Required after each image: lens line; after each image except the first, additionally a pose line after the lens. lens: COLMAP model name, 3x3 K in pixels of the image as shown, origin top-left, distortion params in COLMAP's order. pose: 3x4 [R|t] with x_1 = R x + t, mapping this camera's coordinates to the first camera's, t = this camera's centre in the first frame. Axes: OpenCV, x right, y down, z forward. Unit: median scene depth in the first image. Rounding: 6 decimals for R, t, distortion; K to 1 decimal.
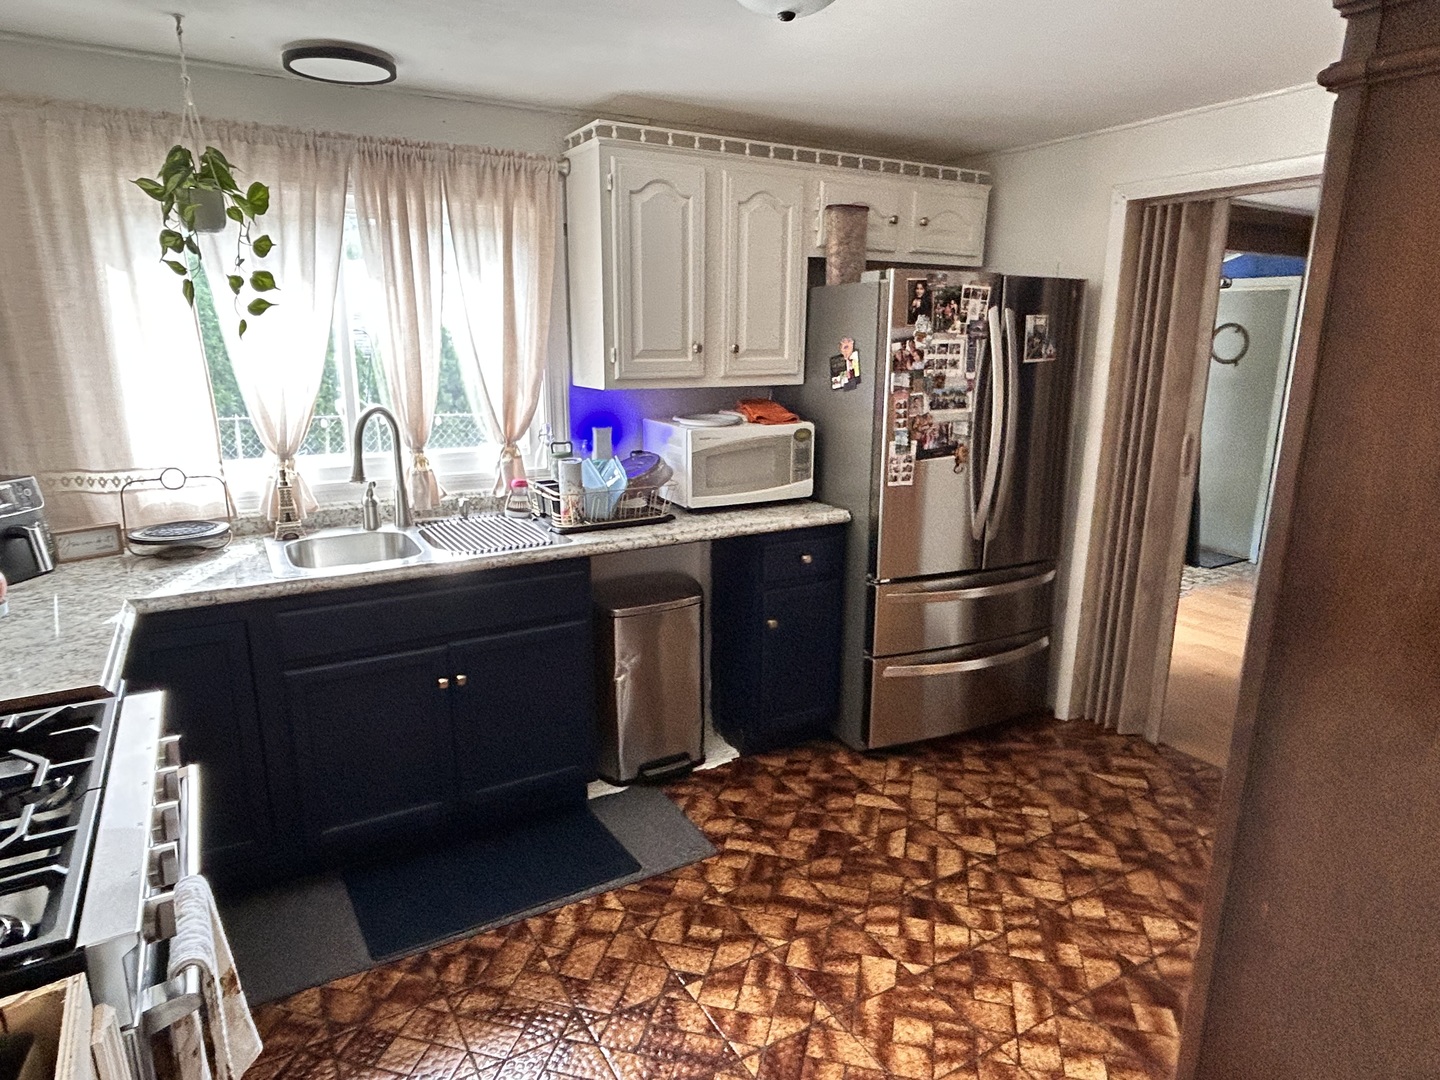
lens RADIAL K [[862.0, 0, 720.2], [0, 862.0, 540.0], [0, 0, 1]] dist [-0.030844, 0.000719]
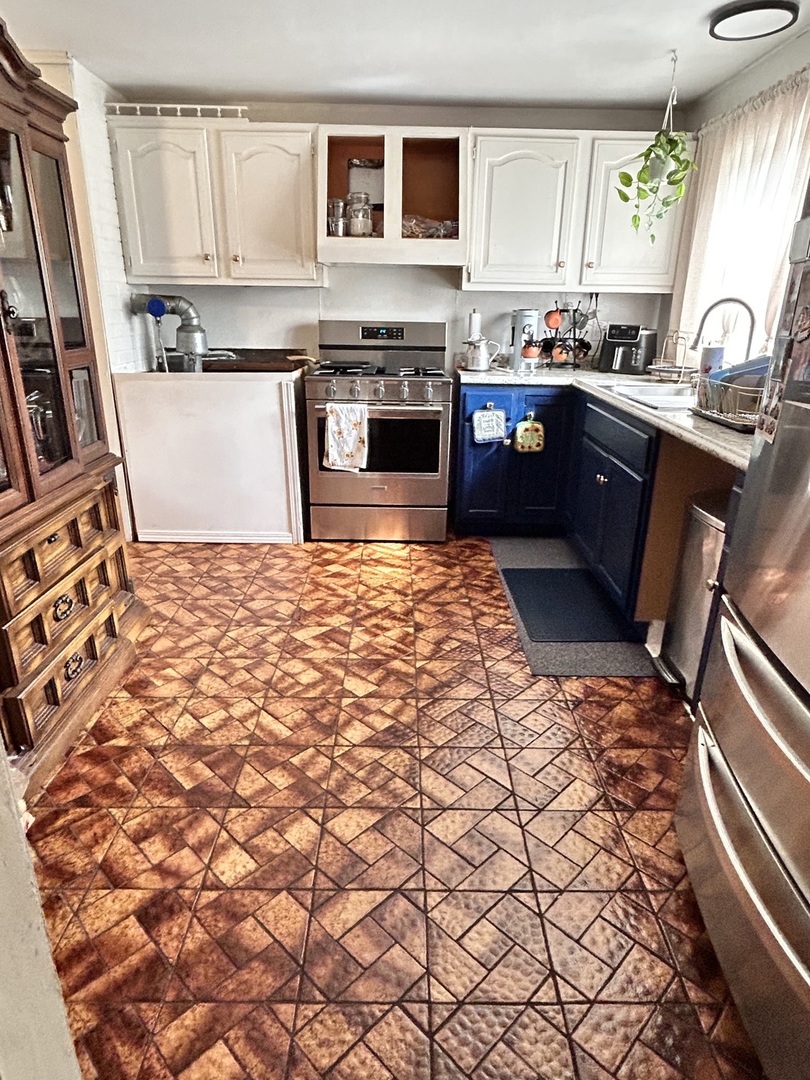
lens RADIAL K [[646.5, 0, 405.0], [0, 646.5, 542.3], [0, 0, 1]] dist [-0.030844, 0.000719]
pose [[-0.503299, 0.290111, -0.813957, 0.924466], [-0.224253, 0.865832, 0.447264, -0.192407], [0.834506, 0.407640, -0.370714, 1.326209]]
